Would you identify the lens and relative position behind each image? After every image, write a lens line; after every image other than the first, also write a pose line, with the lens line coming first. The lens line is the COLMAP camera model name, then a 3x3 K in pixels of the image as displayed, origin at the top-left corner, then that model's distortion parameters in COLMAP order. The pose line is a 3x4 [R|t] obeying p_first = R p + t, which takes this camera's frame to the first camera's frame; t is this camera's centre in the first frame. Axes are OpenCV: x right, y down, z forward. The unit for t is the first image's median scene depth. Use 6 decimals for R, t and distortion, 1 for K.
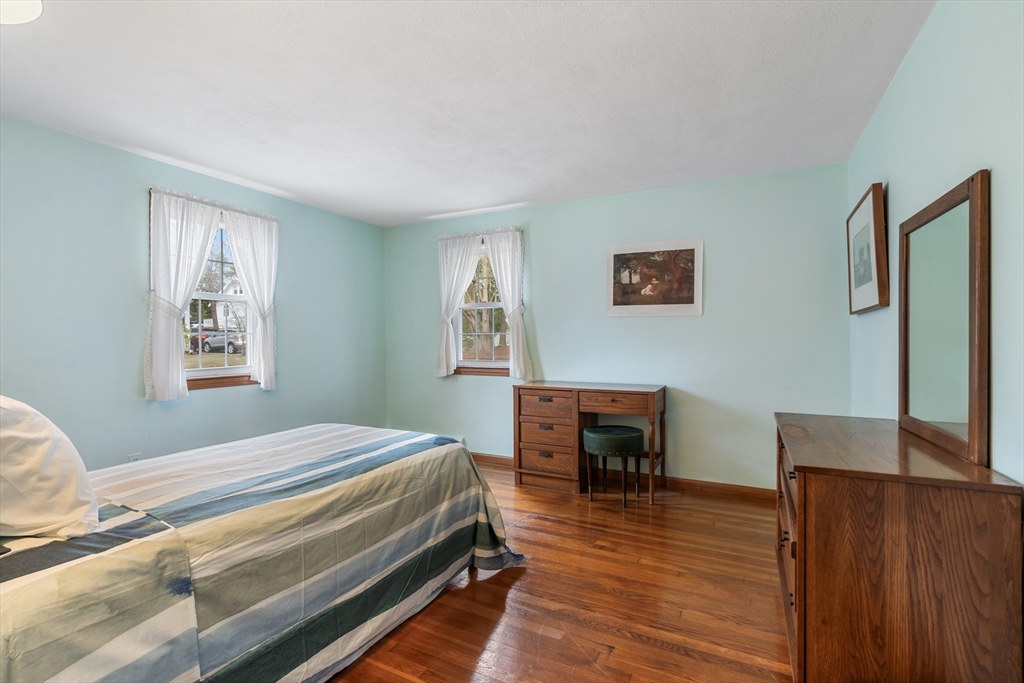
lens RADIAL K [[459.6, 0, 516.0], [0, 459.6, 339.0], [0, 0, 1]] dist [-0.010735, 0.003878]
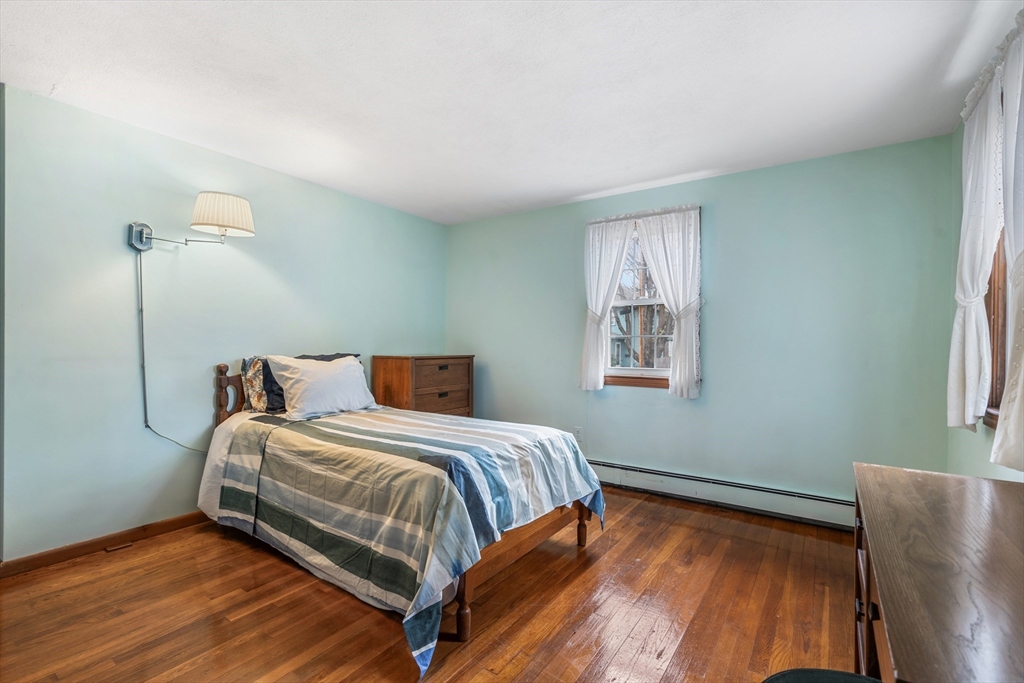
lens RADIAL K [[459.6, 0, 508.4], [0, 459.6, 342.0], [0, 0, 1]] dist [-0.010735, 0.003878]
pose [[-0.128122, 0.001067, -0.991758, 0.801442], [-0.006409, 0.999978, 0.001904, 0.002517], [0.991738, 0.006600, -0.128113, 1.498201]]
